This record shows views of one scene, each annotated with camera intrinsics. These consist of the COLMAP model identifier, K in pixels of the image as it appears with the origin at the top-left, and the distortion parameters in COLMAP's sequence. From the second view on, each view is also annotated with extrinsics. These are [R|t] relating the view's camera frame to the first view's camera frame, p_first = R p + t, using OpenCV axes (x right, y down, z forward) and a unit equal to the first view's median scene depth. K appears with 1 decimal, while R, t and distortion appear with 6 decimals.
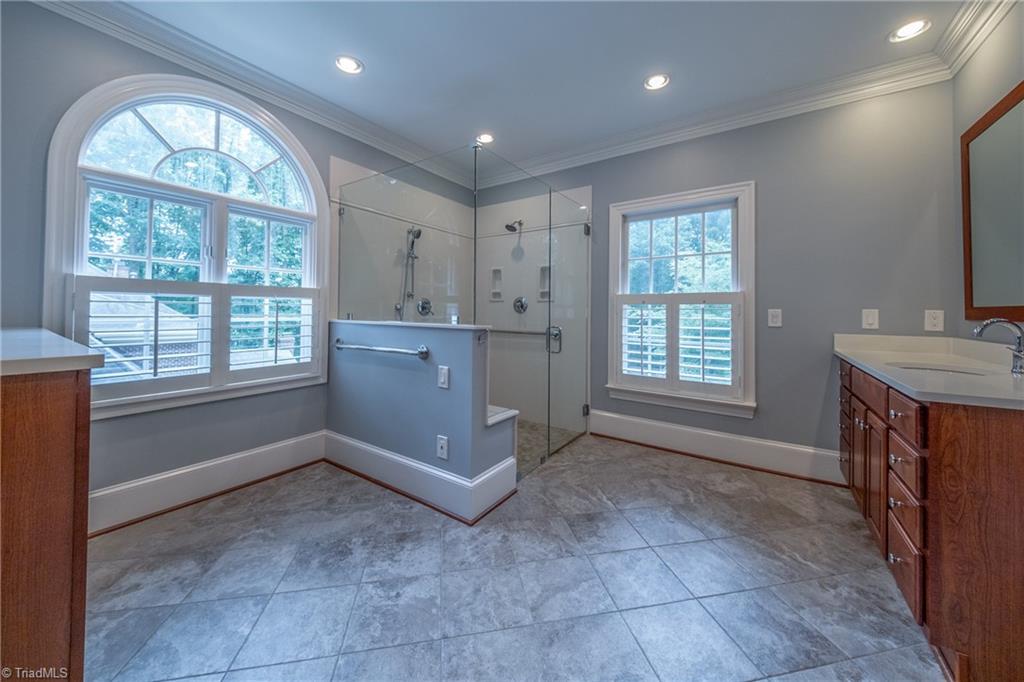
lens RADIAL K [[365.1, 0, 510.0], [0, 365.1, 305.2], [0, 0, 1]] dist [0.023042, -0.013159]
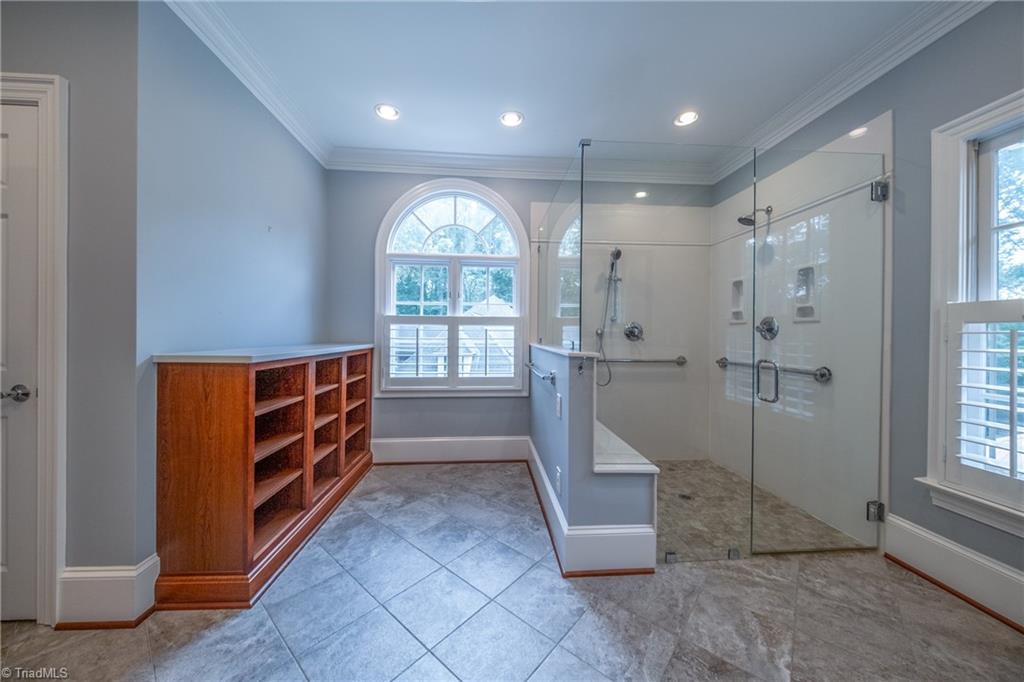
lens RADIAL K [[348.1, 0, 510.4], [0, 348.1, 333.0], [0, 0, 1]] dist [0.036839, -0.017625]
pose [[0.624775, -0.005007, -0.780789, 0.406091], [0.010286, 0.999945, 0.001818, 0.005898], [0.780737, -0.009167, 0.624792, 0.310813]]
